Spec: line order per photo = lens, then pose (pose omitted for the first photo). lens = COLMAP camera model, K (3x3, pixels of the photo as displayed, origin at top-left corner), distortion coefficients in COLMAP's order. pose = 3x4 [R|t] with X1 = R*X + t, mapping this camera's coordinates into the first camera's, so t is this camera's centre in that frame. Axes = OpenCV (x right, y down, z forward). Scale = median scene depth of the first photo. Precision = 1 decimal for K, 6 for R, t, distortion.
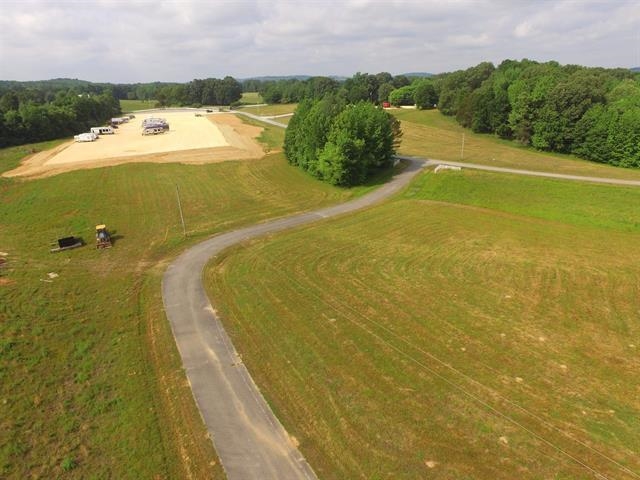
lens RADIAL K [[433.6, 0, 322.4], [0, 433.6, 231.8], [0, 0, 1]] dist [-0.127073, 0.093657]
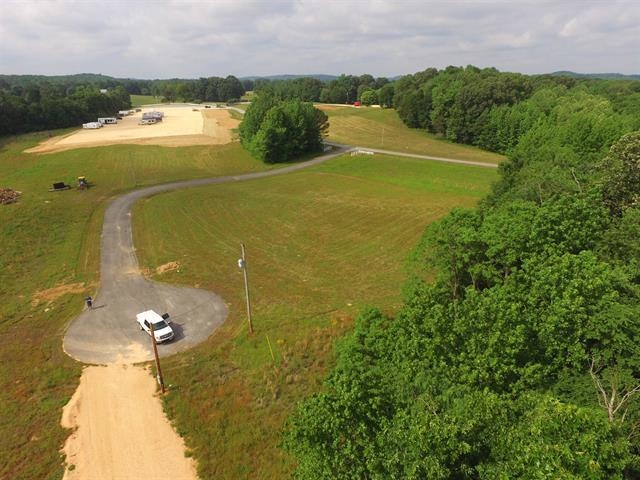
lens RADIAL K [[433.6, 0, 322.4], [0, 433.6, 231.8], [0, 0, 1]] dist [-0.127073, 0.093657]
pose [[0.998712, 0.032007, -0.039374, 0.178240], [-0.031928, 0.999487, 0.002653, 0.064792], [0.039439, -0.001393, 0.999221, -0.211638]]
